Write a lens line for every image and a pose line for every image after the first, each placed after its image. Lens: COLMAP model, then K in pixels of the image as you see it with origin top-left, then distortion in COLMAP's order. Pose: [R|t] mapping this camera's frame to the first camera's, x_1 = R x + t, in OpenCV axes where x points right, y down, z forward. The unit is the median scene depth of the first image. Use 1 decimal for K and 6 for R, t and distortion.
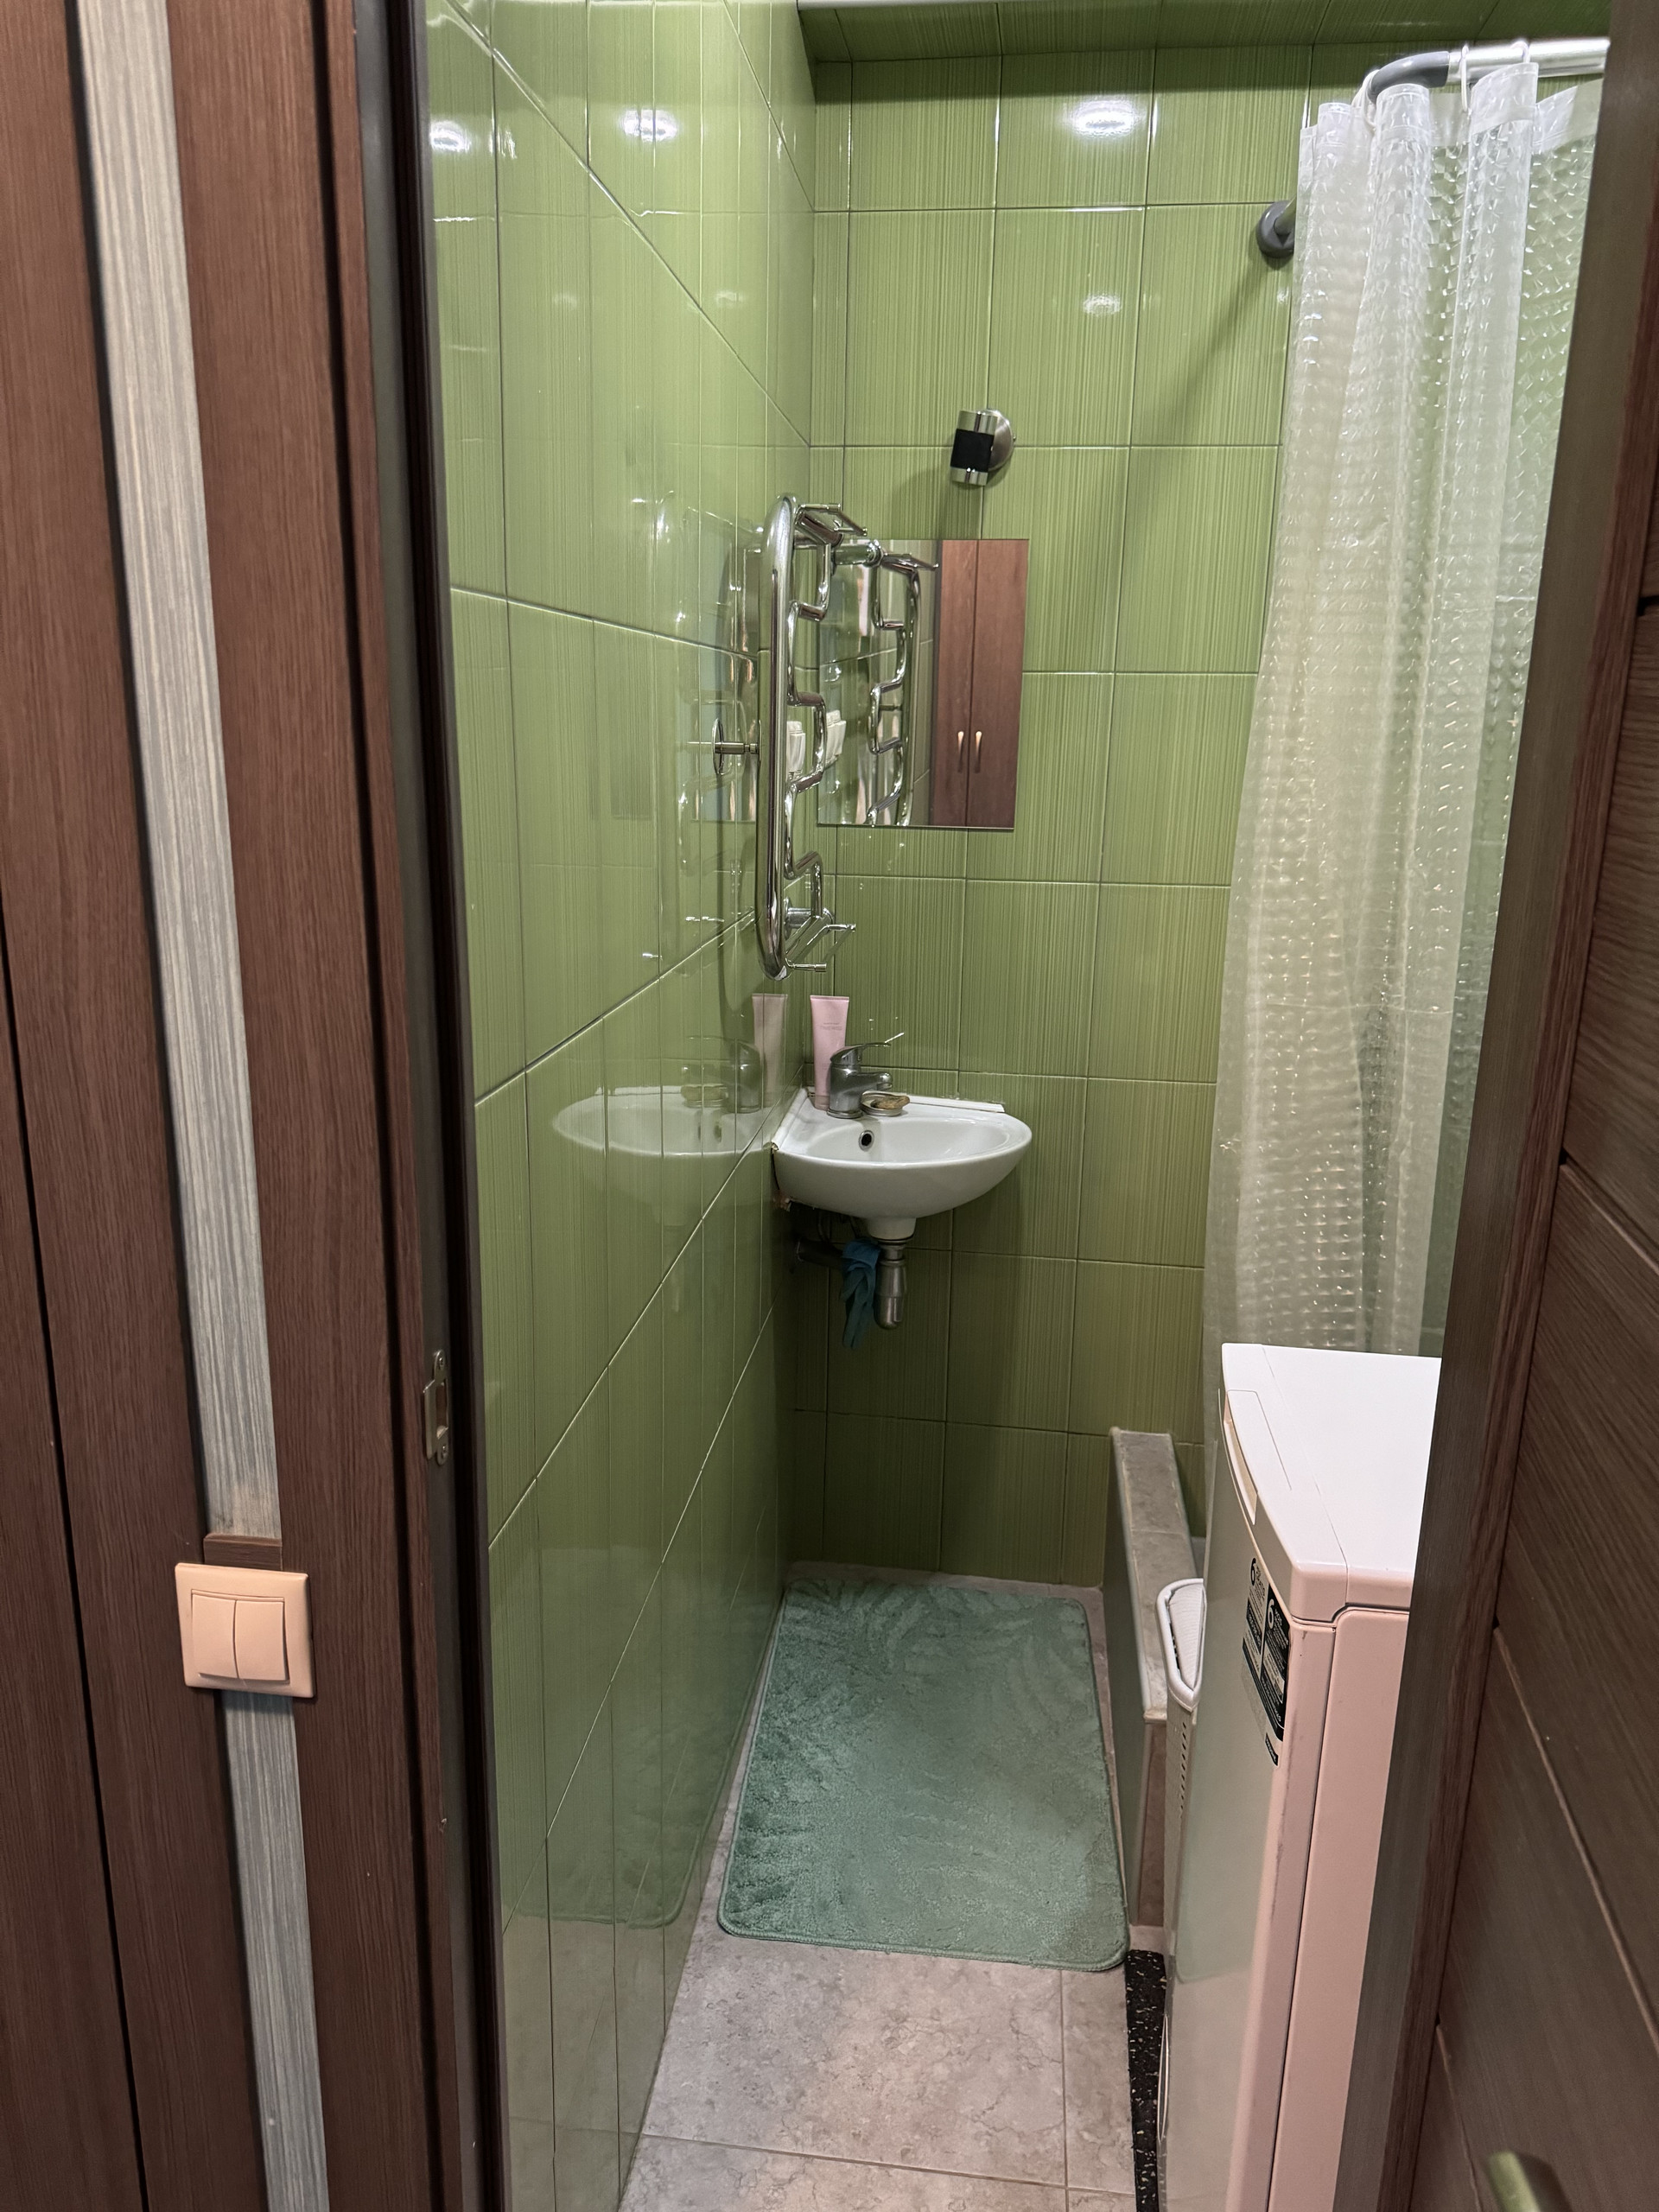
lens RADIAL K [[1546.4, 0, 863.4], [0, 1546.4, 1097.3], [0, 0, 1]] dist [0.047215, -0.084059]
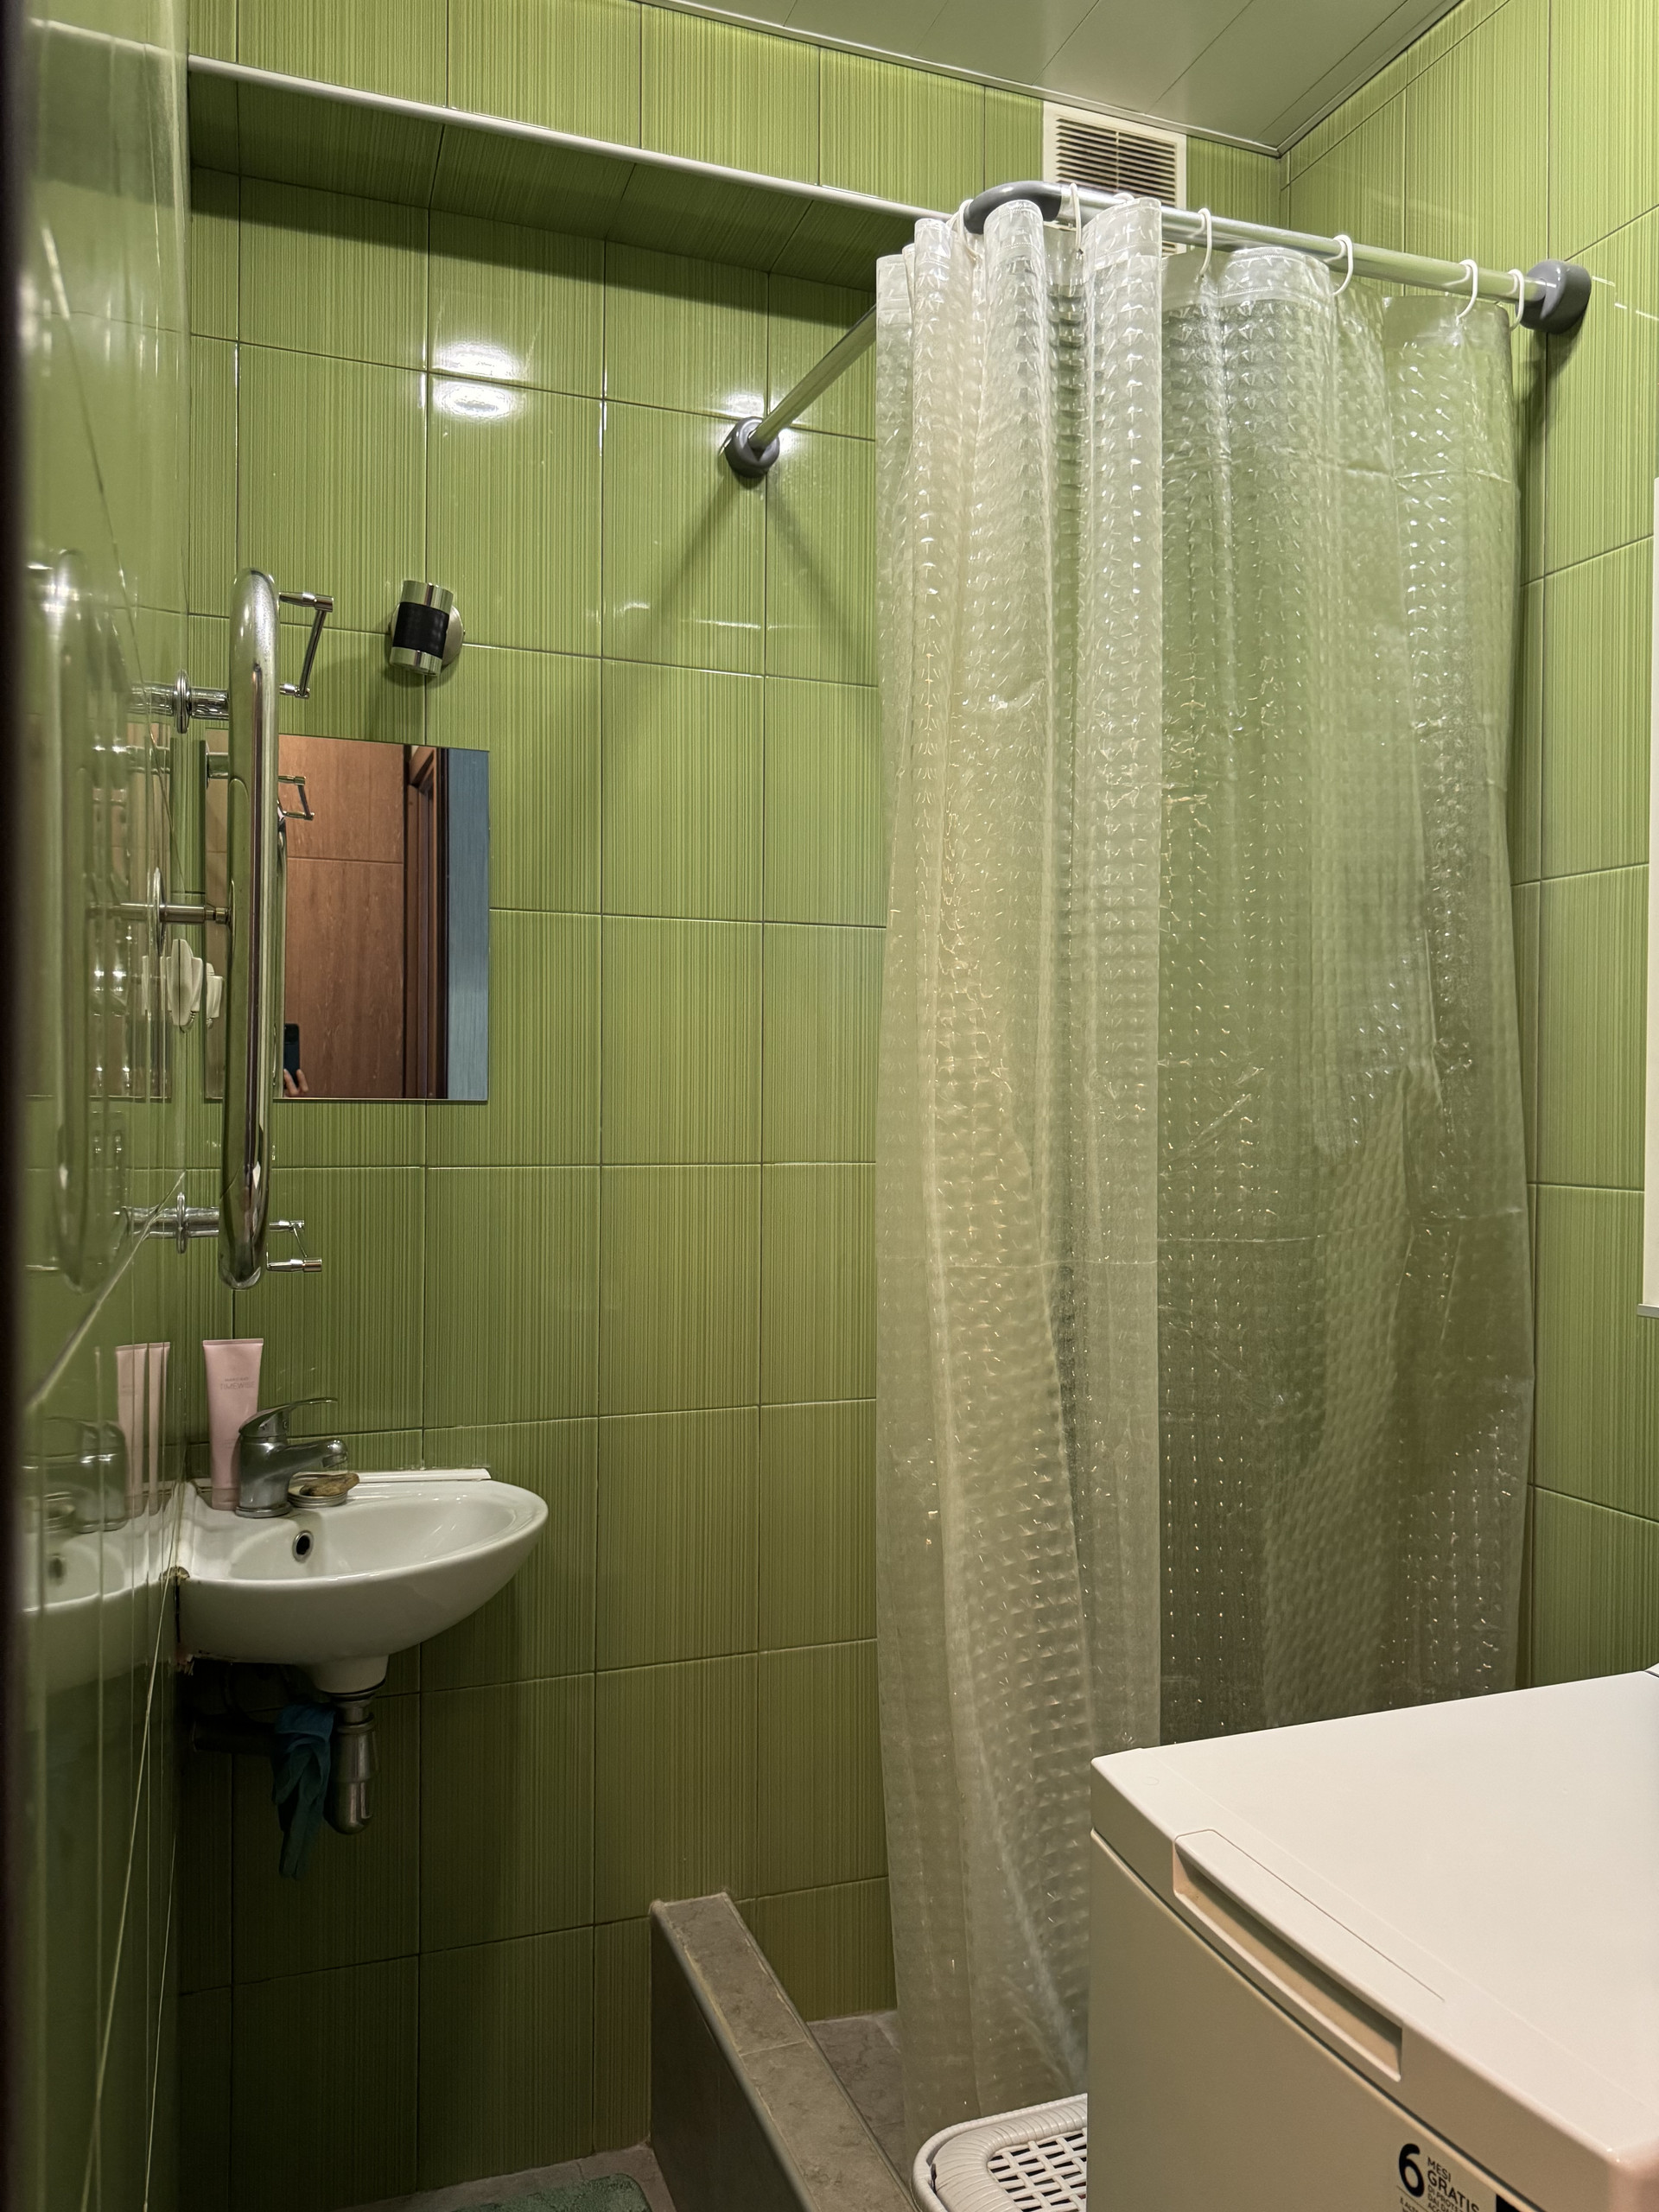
lens RADIAL K [[1546.4, 0, 863.4], [0, 1546.4, 1097.3], [0, 0, 1]] dist [0.047215, -0.084059]
pose [[0.885325, -0.015237, 0.464723, -0.096347], [0.123427, 0.971308, -0.203289, 0.005748], [-0.448292, 0.237336, 0.861804, 0.253575]]
